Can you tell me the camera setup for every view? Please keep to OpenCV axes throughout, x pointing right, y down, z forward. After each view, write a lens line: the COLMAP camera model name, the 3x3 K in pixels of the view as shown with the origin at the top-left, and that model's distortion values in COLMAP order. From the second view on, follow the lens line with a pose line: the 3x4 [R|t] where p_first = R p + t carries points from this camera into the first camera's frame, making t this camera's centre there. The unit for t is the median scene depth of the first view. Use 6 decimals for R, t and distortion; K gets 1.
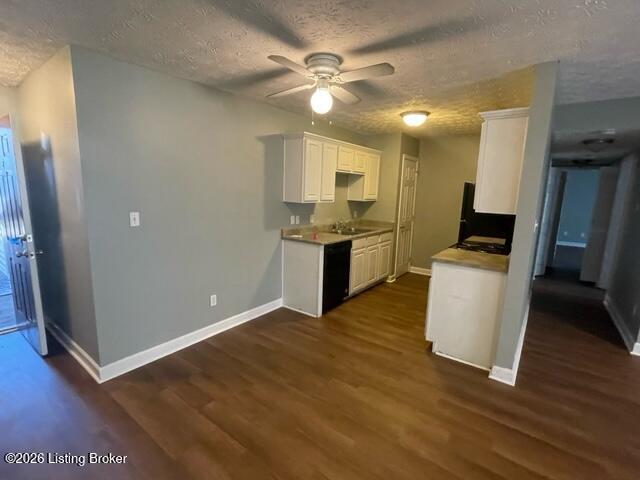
lens RADIAL K [[304.7, 0, 315.0], [0, 304.7, 240.6], [0, 0, 1]] dist [-0.000291, 0.000214]
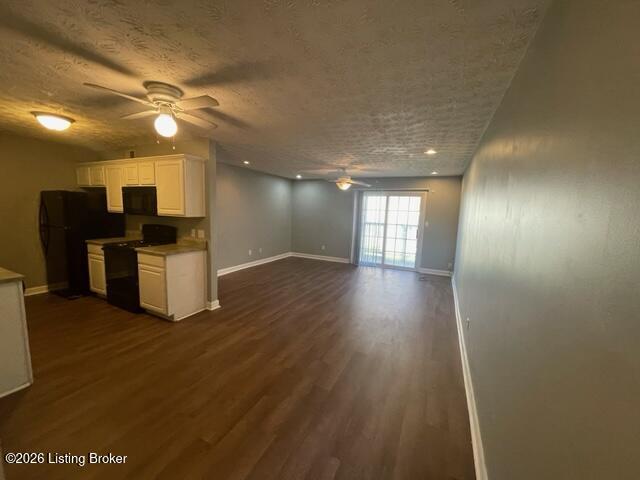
lens RADIAL K [[256.5, 0, 316.3], [0, 256.5, 241.0], [0, 0, 1]] dist [-0.001181, 0.000145]
pose [[-0.196191, -0.150790, 0.968902, -0.535278], [0.124815, 0.976228, 0.177203, -0.072525], [-0.972589, 0.155699, -0.172706, 0.356417]]
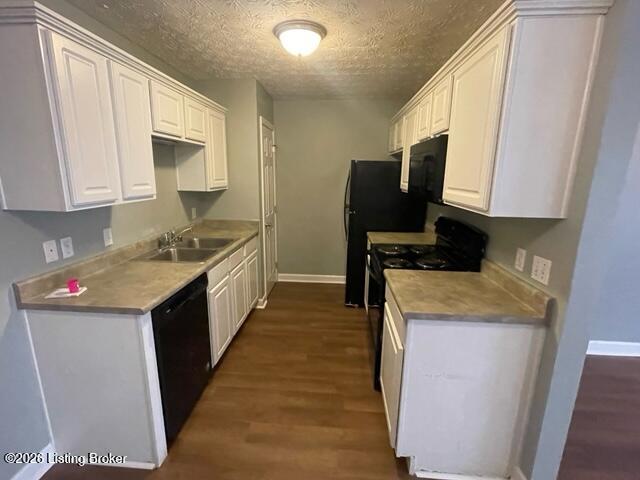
lens RADIAL K [[304.7, 0, 315.0], [0, 304.7, 240.6], [0, 0, 1]] dist [-0.000291, 0.000214]
pose [[0.838899, -0.134967, 0.527287, 0.009037], [0.101580, 0.990570, 0.091941, -0.076793], [-0.534724, -0.023567, 0.844698, 0.434948]]
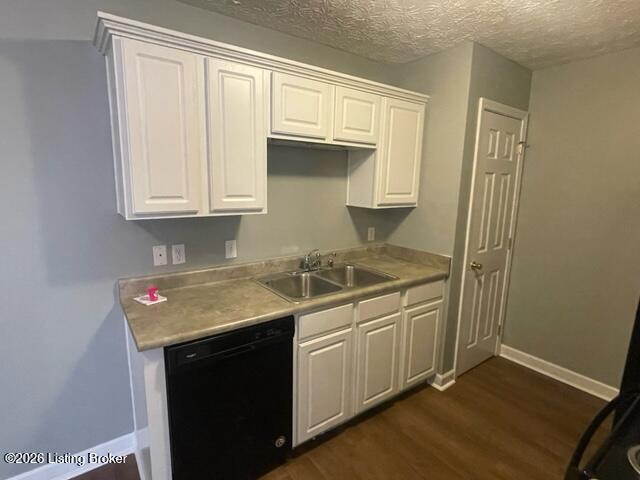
lens RADIAL K [[337.9, 0, 320.0], [0, 337.9, 240.0], [0, 0, 1]] dist [-0.002256, -0.000375]
pose [[0.959348, 0.040428, -0.279316, 0.248303], [-0.040550, 0.999163, 0.005343, -0.092994], [0.279298, 0.006201, 0.960185, 0.565955]]
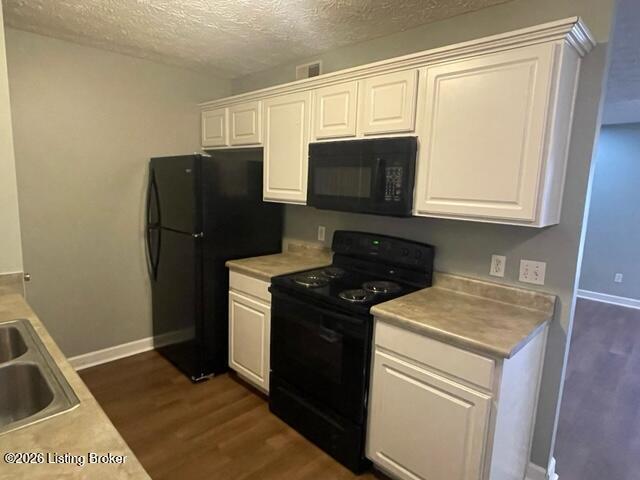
lens RADIAL K [[379.4, 0, 316.9], [0, 379.4, 241.3], [0, 0, 1]] dist [0.000784, 0.000482]
pose [[0.130454, -0.171715, 0.976471, -0.076660], [0.132697, 0.979050, 0.154440, -0.127391], [-0.982534, 0.109427, 0.150507, 0.754472]]
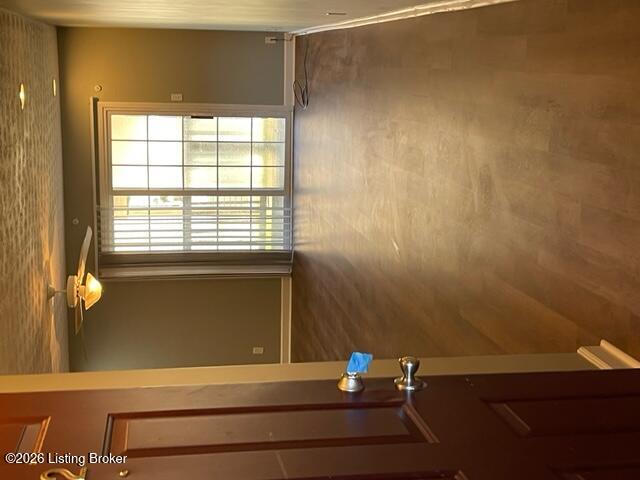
lens RADIAL K [[883.6, 0, 320.0], [0, 883.6, 240.0], [0, 0, 1]] dist [0.190695, -0.642818]
pose [[-0.179676, 0.442891, 0.878387, -1.021674], [0.949610, -0.155029, 0.272411, -0.139389], [0.256824, 0.883070, -0.392719, 0.712095]]
